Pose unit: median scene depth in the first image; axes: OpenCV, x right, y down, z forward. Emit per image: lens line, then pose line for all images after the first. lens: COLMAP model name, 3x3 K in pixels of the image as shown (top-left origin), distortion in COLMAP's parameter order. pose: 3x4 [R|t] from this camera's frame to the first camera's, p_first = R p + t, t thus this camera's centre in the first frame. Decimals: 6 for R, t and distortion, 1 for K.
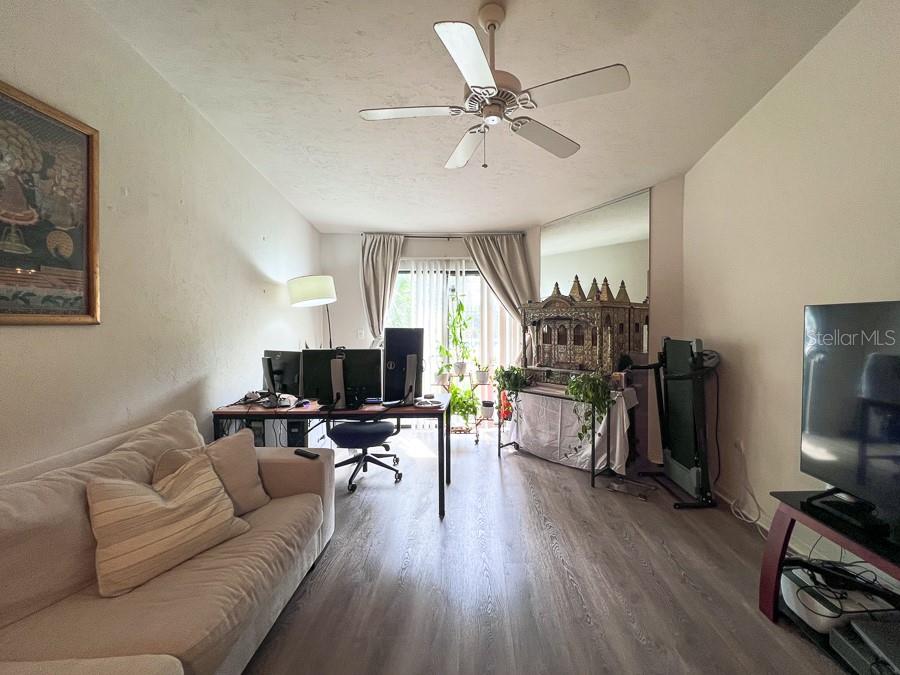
lens RADIAL K [[364.7, 0, 477.7], [0, 364.7, 328.7], [0, 0, 1]] dist [-0.000024, -0.000048]
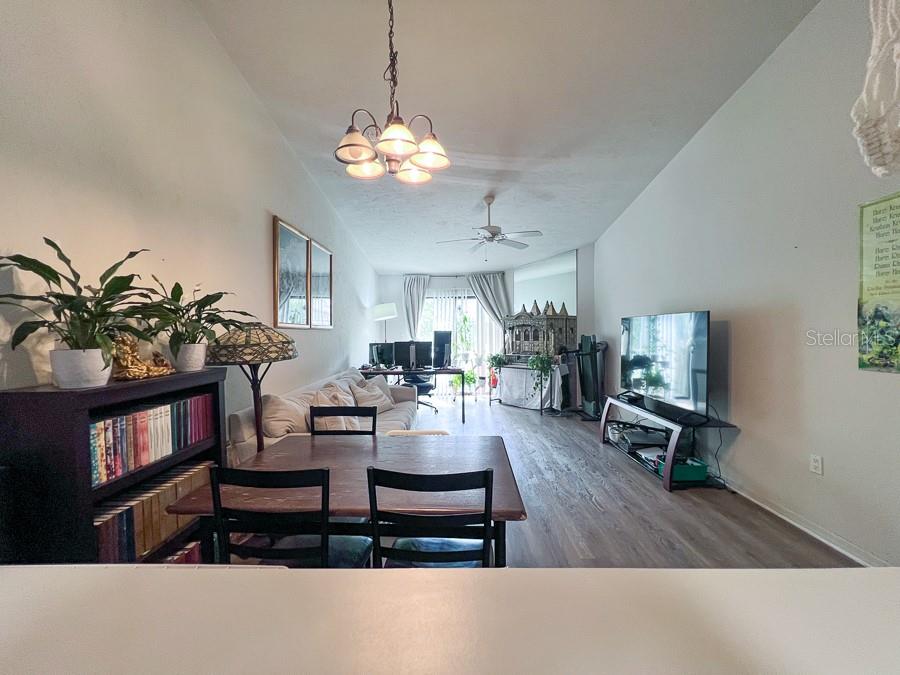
lens RADIAL K [[364.7, 0, 438.8], [0, 364.7, 337.7], [0, 0, 1]] dist [-0.000024, -0.000048]
pose [[0.997877, -0.008831, -0.064525, -0.079522], [0.008697, 0.999959, -0.002361, 0.034786], [0.064543, 0.001795, 0.997913, -0.846110]]
